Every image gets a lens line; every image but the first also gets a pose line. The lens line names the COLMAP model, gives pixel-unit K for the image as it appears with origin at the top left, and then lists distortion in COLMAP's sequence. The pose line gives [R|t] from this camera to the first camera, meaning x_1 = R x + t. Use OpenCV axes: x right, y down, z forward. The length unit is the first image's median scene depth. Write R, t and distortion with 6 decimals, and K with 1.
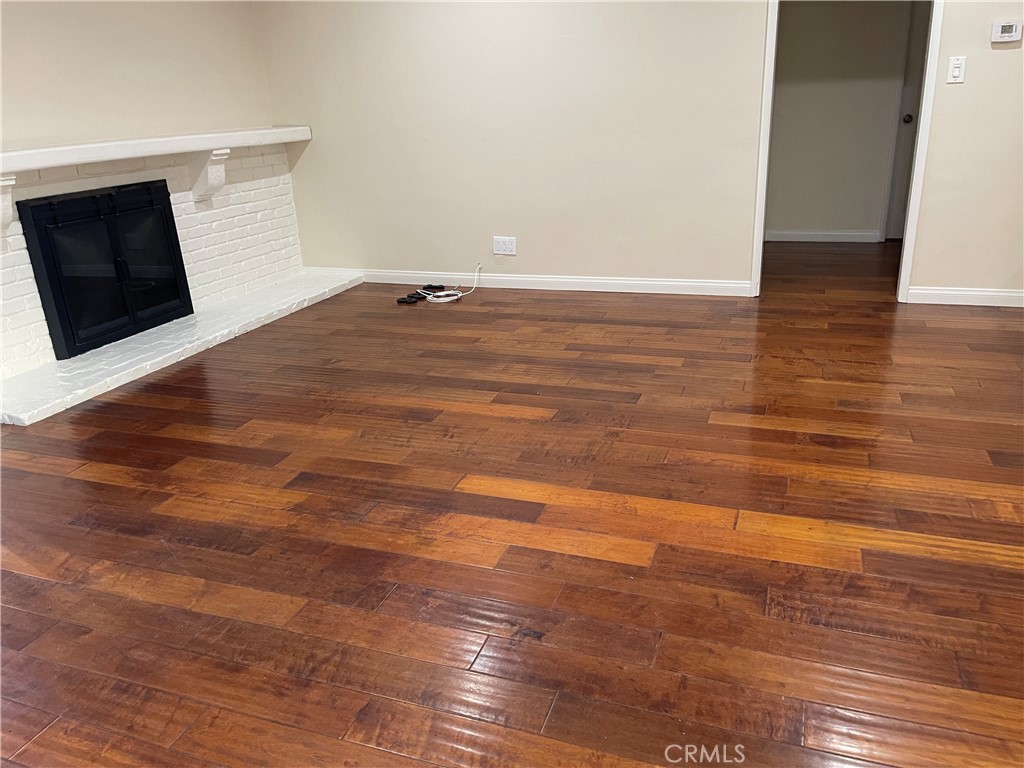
lens RADIAL K [[771.1, 0, 512.9], [0, 771.1, 377.7], [0, 0, 1]] dist [0.059170, -0.067873]
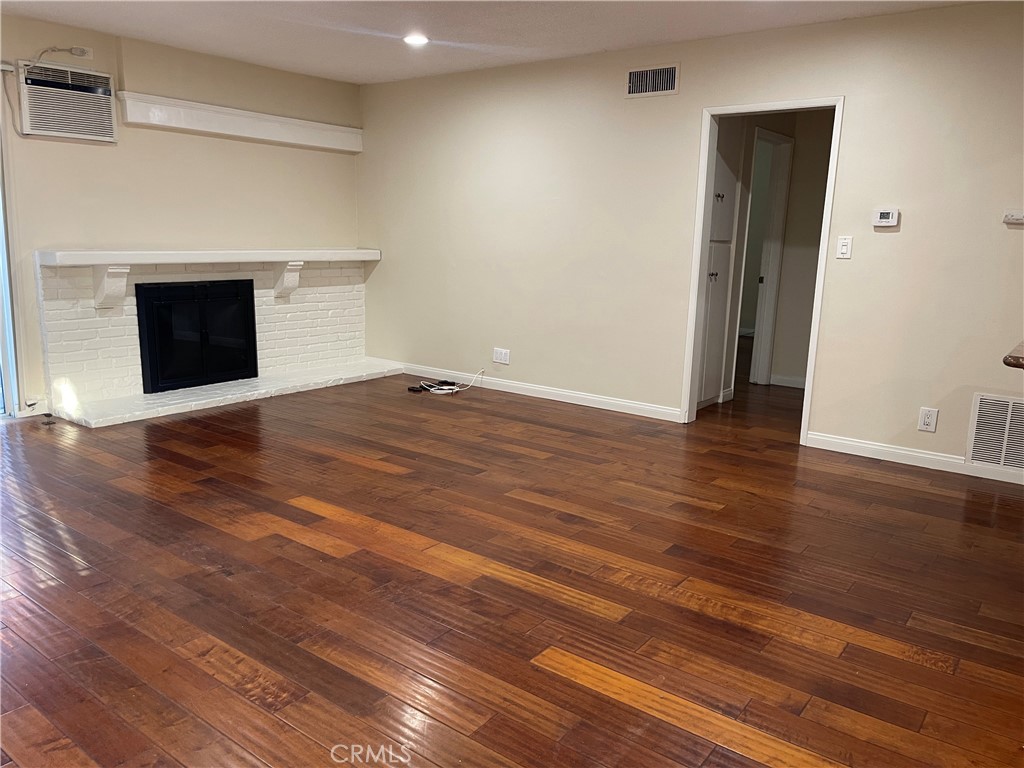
lens RADIAL K [[771.1, 0, 506.0], [0, 771.1, 389.5], [0, 0, 1]] dist [0.059170, -0.067873]
pose [[0.951975, 0.127117, -0.278540, 0.436742], [-0.164638, 0.979550, -0.115652, 0.025821], [0.258142, 0.155956, 0.953436, -0.188118]]
